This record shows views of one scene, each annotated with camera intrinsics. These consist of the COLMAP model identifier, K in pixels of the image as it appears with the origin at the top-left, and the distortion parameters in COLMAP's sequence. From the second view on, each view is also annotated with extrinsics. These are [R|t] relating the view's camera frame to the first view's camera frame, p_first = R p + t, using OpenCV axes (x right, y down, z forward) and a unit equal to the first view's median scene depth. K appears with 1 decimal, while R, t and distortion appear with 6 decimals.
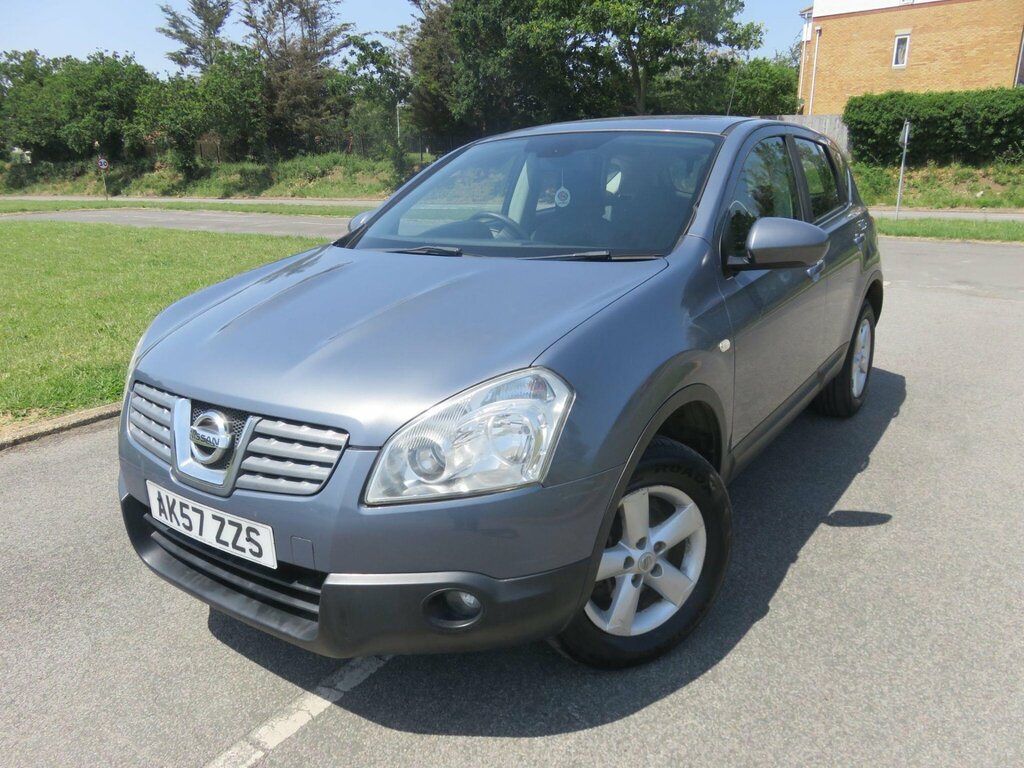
lens RADIAL K [[768.7, 0, 513.0], [0, 768.7, 398.2], [0, 0, 1]] dist [-0.012200, 0.008097]
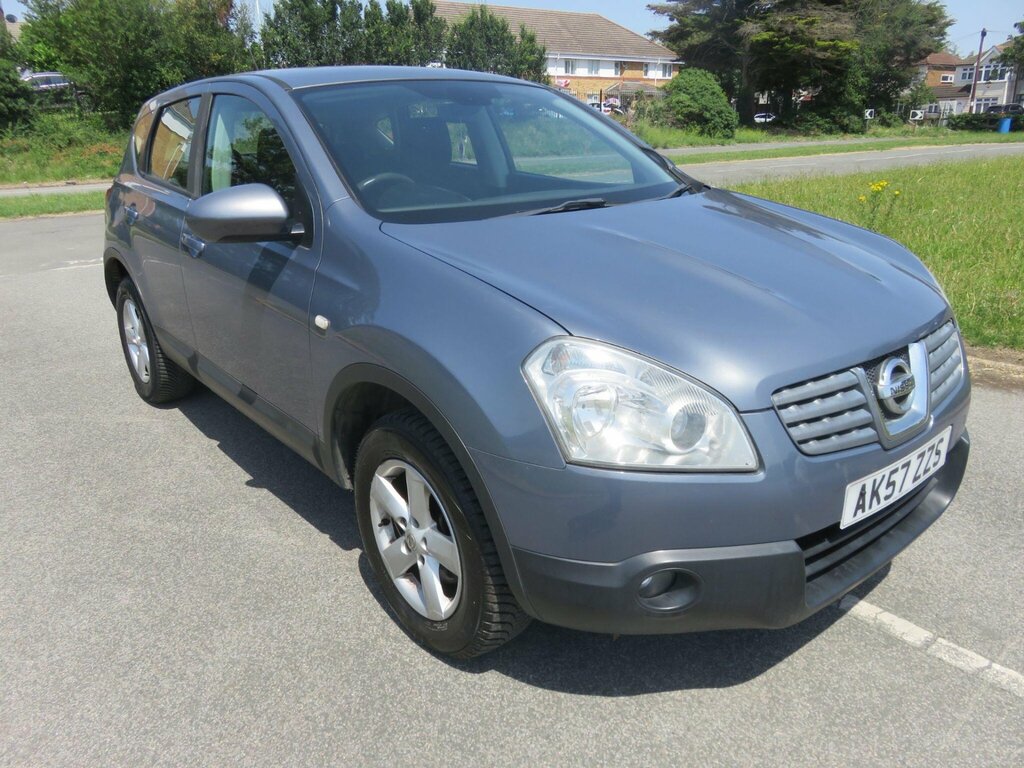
lens RADIAL K [[776.8, 0, 503.5], [0, 776.8, 384.7], [0, 0, 1]] dist [-0.002713, -0.000349]
pose [[0.277751, -0.303959, 0.911297, -0.709732], [0.300730, 0.928454, 0.218023, -0.153600], [-0.912368, 0.213498, 0.349289, 0.559362]]
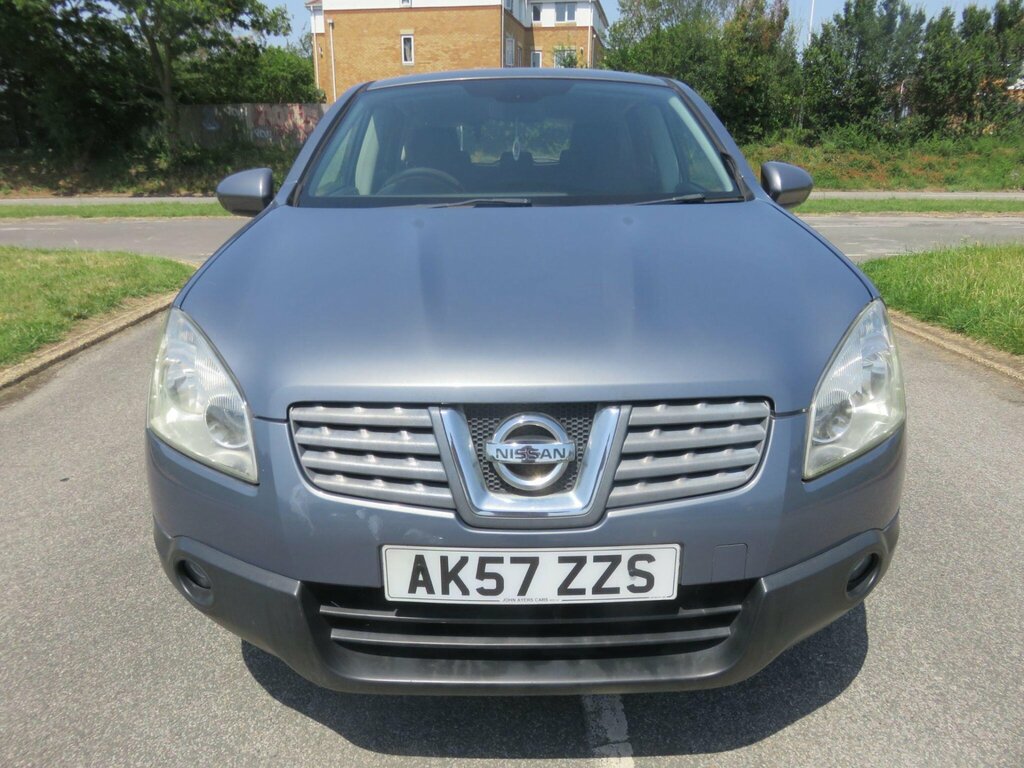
lens RADIAL K [[776.2, 0, 506.2], [0, 776.2, 385.8], [0, 0, 1]] dist [-0.008838, 0.000293]
pose [[0.823491, -0.155054, 0.545730, -0.398654], [0.159763, 0.986378, 0.039174, -0.020043], [-0.544370, 0.054928, 0.837045, 0.209360]]
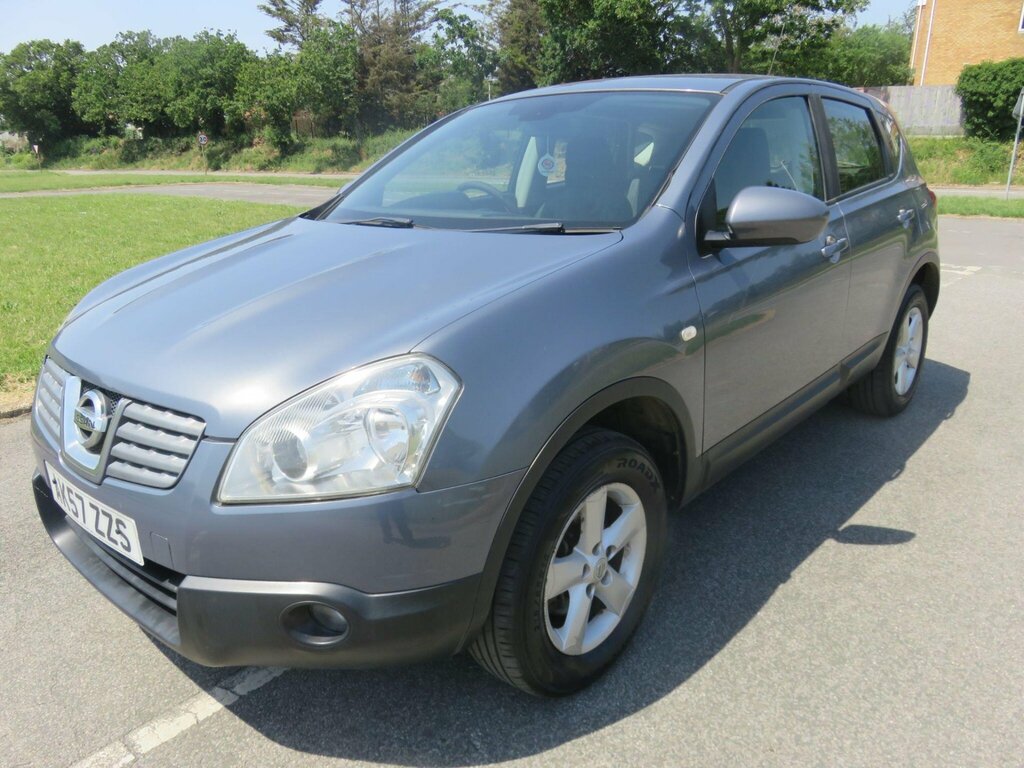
lens RADIAL K [[768.7, 0, 513.0], [0, 768.7, 398.2], [0, 0, 1]] dist [-0.012200, 0.008097]
pose [[0.992823, 0.037396, -0.113597, 0.112777], [-0.034216, 0.998970, 0.029813, -0.009841], [0.114595, -0.025712, 0.993080, 0.067776]]
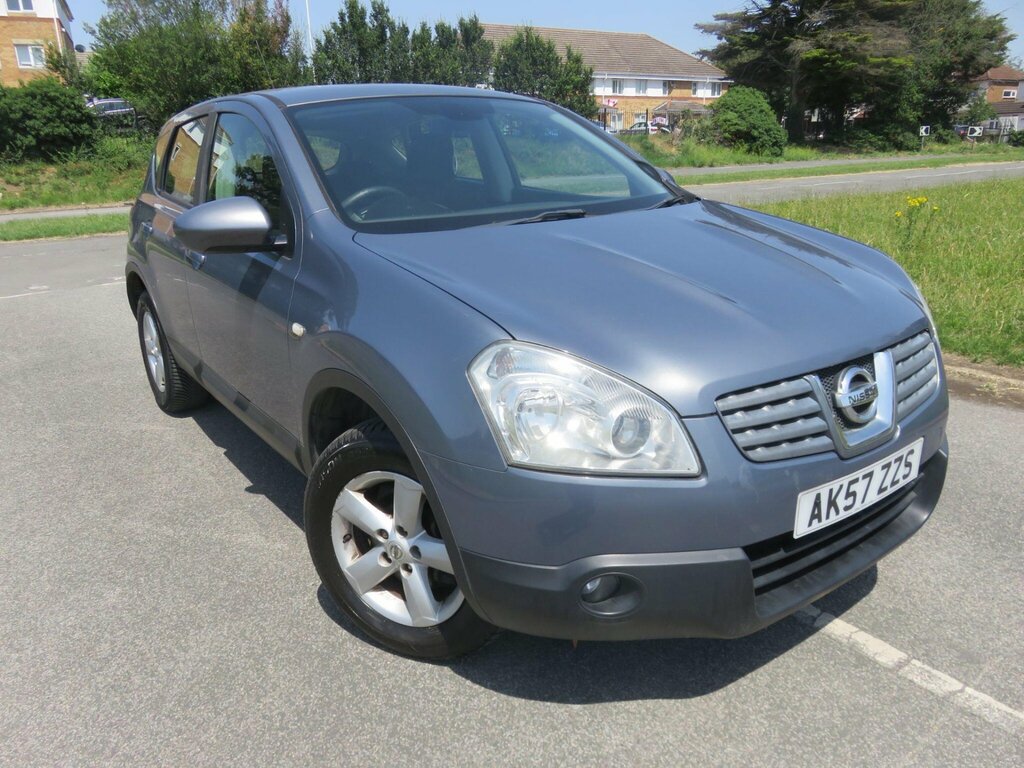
lens RADIAL K [[777.0, 0, 504.2], [0, 777.0, 388.3], [0, 0, 1]] dist [-0.005721, 0.003088]
pose [[0.337135, -0.282335, 0.898124, -0.697344], [0.302513, 0.935870, 0.180644, -0.128919], [-0.891530, 0.210792, 0.400925, 0.505186]]
